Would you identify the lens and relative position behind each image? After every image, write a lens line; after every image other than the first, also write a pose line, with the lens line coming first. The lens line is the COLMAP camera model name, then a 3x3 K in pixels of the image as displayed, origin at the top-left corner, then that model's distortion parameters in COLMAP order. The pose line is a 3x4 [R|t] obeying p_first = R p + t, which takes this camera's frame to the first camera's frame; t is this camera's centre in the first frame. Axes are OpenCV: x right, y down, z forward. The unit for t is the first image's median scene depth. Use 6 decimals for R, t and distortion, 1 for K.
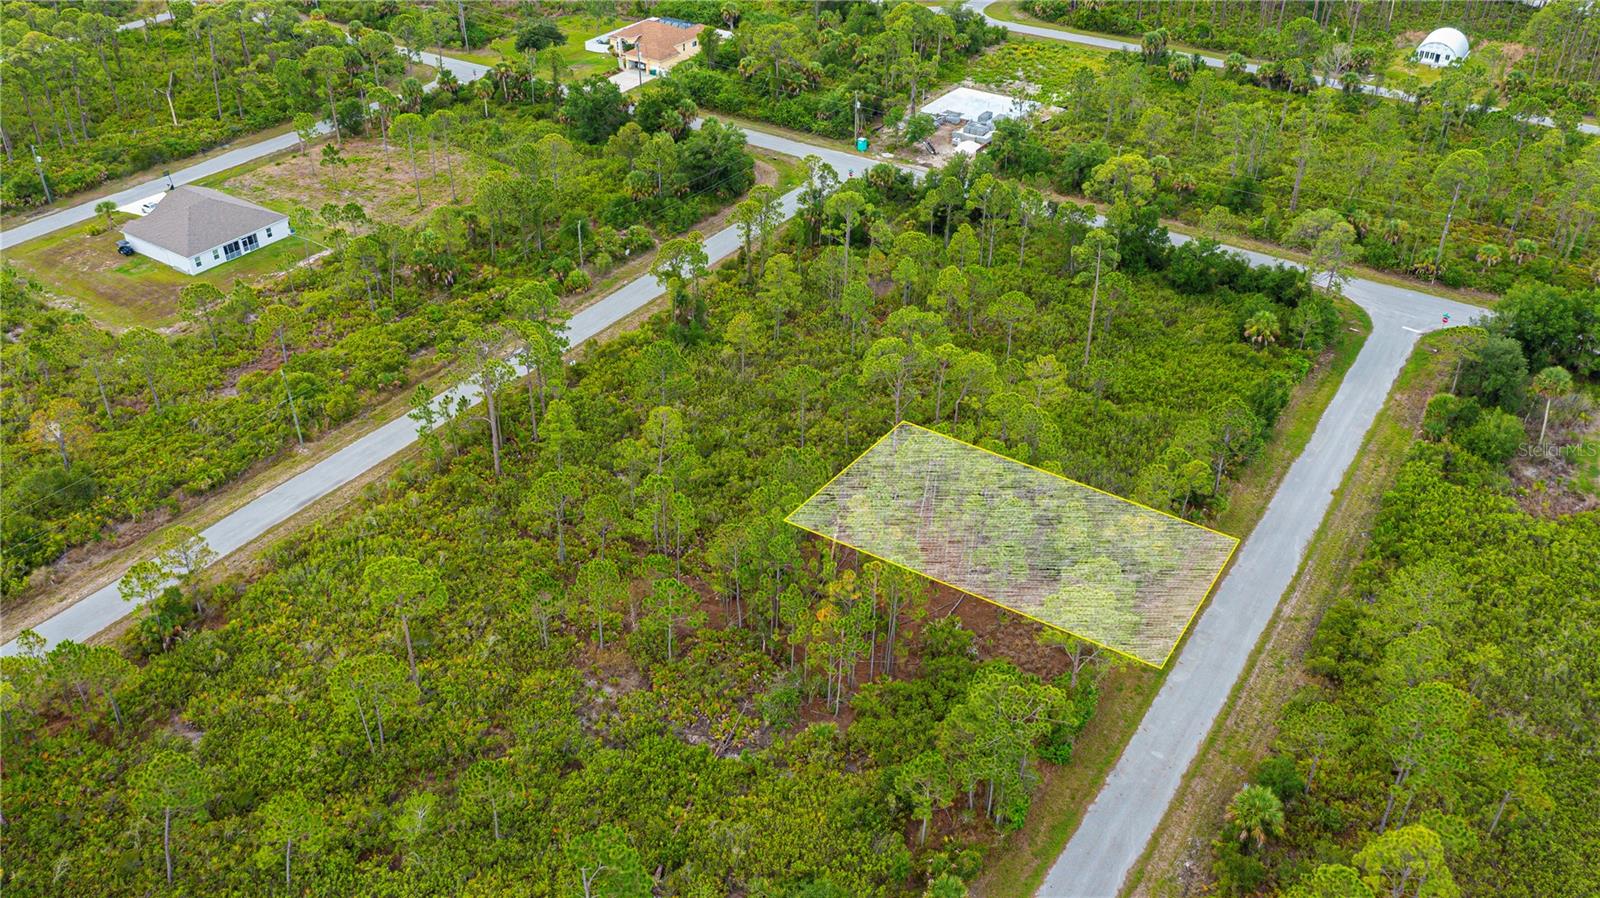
lens RADIAL K [[1248.3, 0, 800.0], [0, 1248.3, 449.0], [0, 0, 1]] dist [-0.013466, -0.002100]
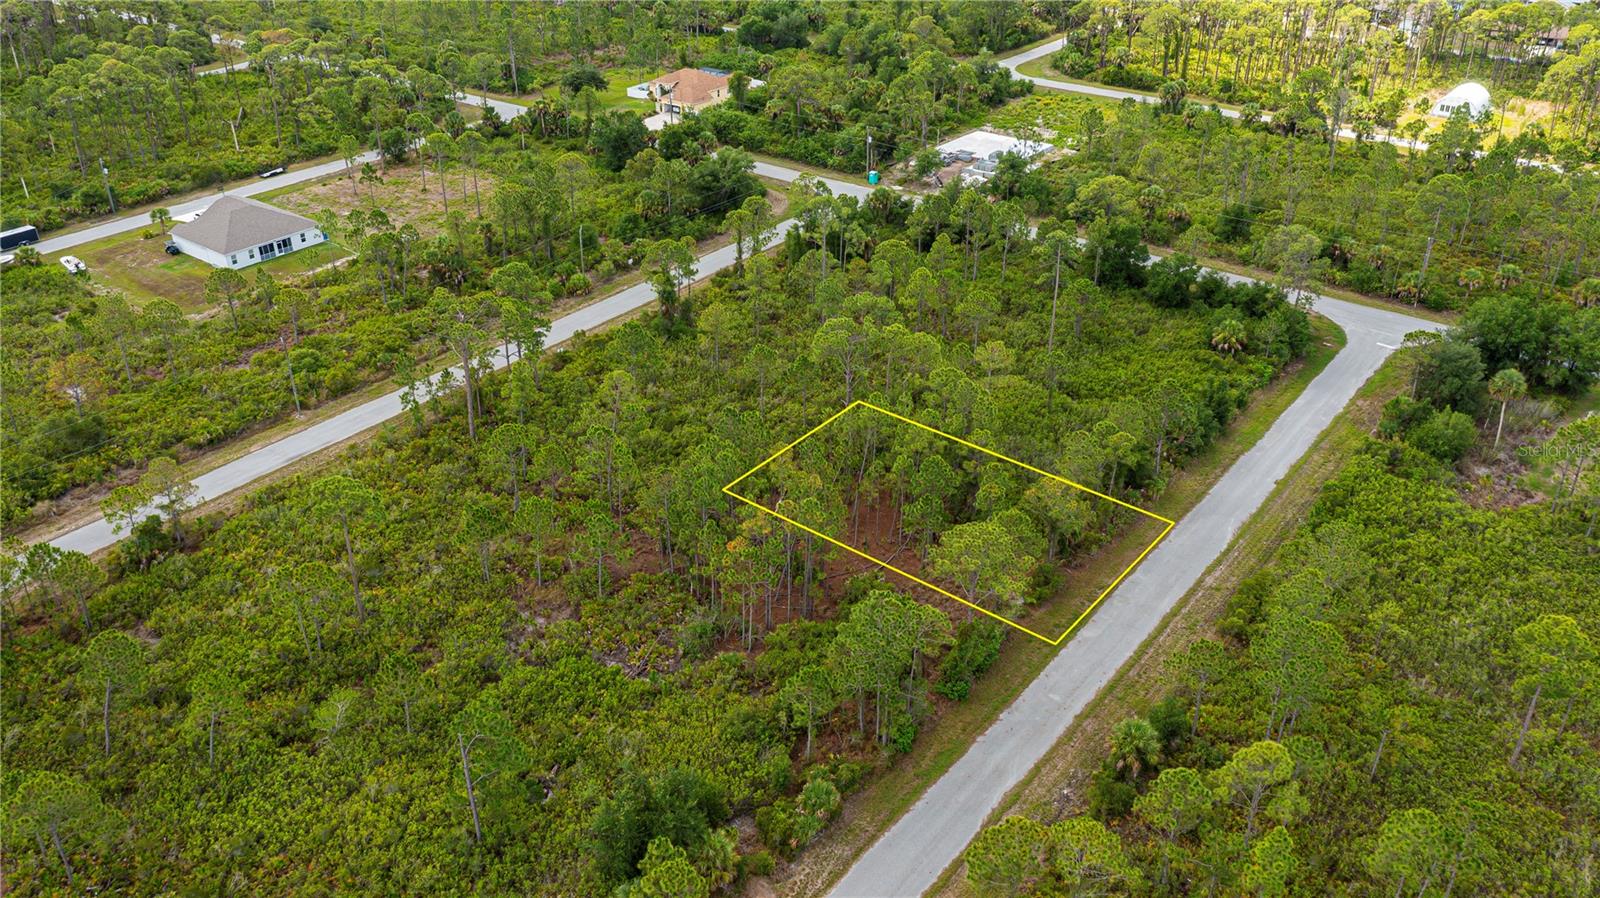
lens RADIAL K [[1255.2, 0, 801.1], [0, 1255.2, 442.6], [0, 0, 1]] dist [-0.016373, 0.004019]
pose [[0.997230, 0.030386, -0.067891, 0.098180], [-0.035581, 0.996421, -0.076676, 0.084835], [0.065318, 0.078879, 0.994742, -0.039149]]
